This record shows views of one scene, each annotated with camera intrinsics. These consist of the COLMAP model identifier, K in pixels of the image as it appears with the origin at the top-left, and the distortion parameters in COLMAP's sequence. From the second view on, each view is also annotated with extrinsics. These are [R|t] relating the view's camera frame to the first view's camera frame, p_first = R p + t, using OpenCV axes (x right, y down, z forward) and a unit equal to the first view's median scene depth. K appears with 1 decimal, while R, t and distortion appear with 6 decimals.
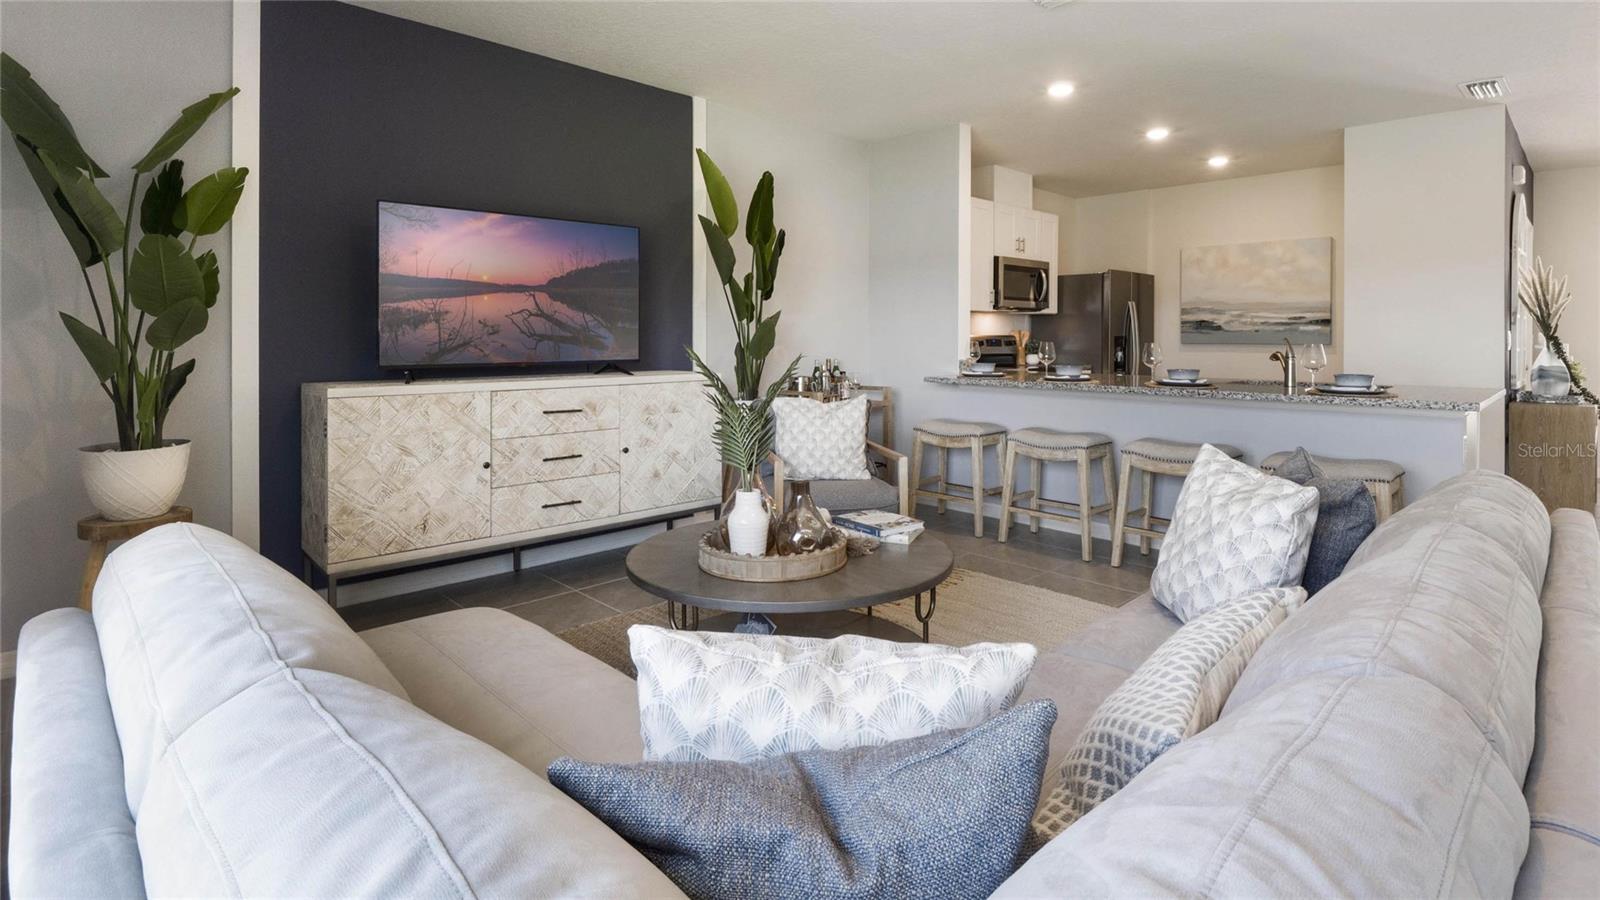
lens RADIAL K [[784.5, 0, 804.4], [0, 784.5, 334.6], [0, 0, 1]] dist [-0.007261, 0.000569]
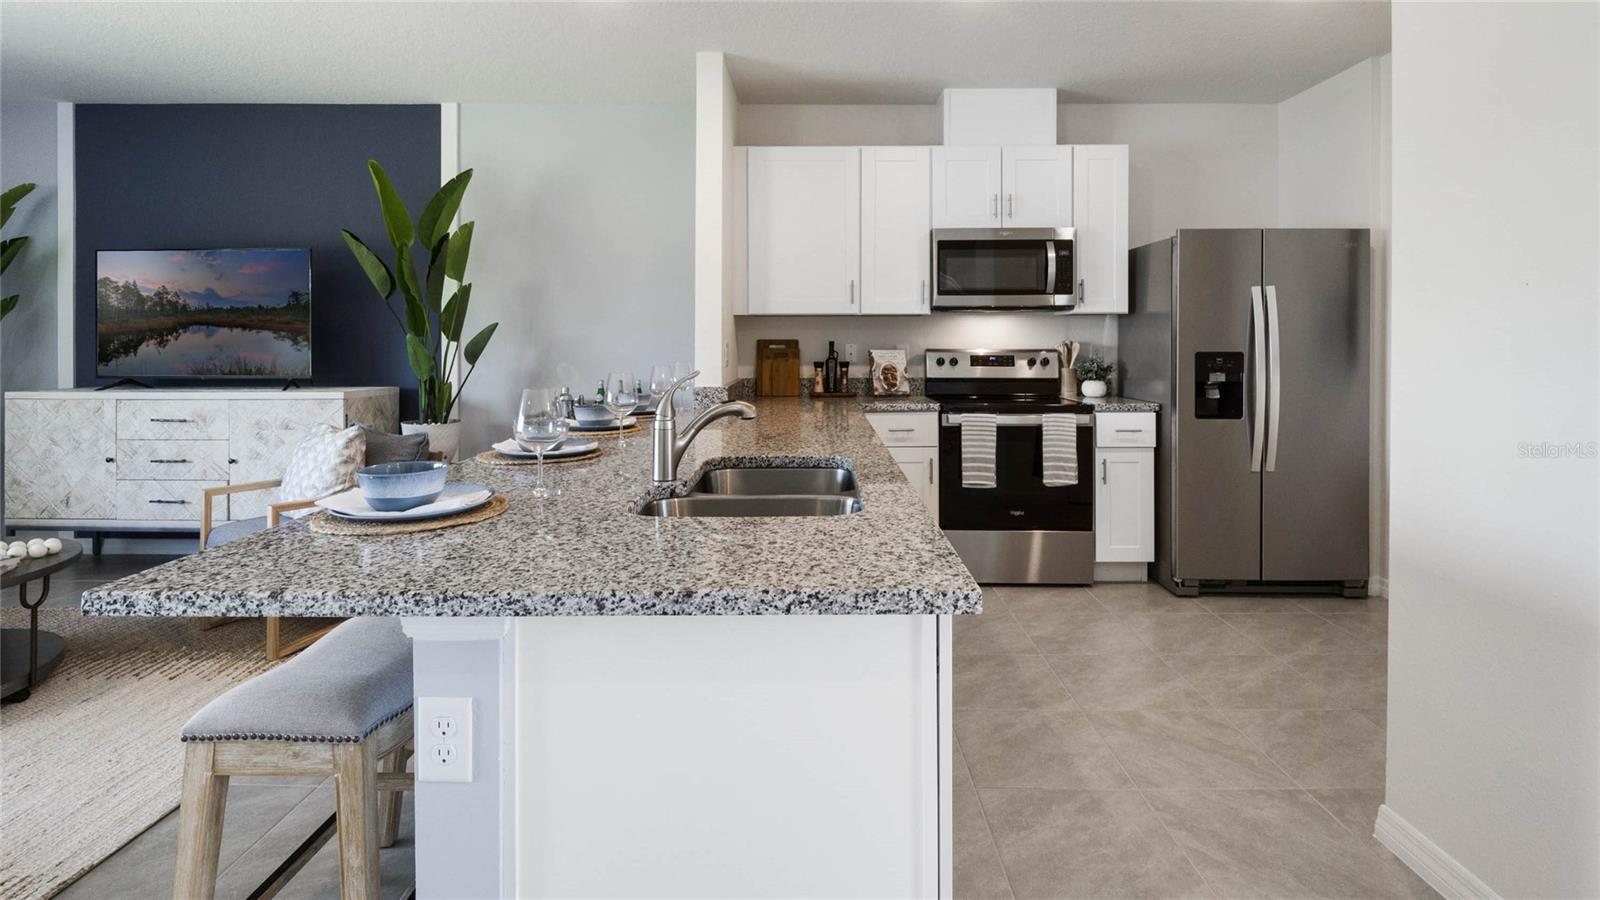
lens RADIAL K [[784.5, 0, 804.4], [0, 784.5, 334.6], [0, 0, 1]] dist [-0.007261, 0.000569]
pose [[0.705562, -0.009926, -0.708579, 1.209253], [0.002609, 0.999931, -0.011410, -0.011684], [0.708643, 0.006202, 0.705540, 0.900892]]
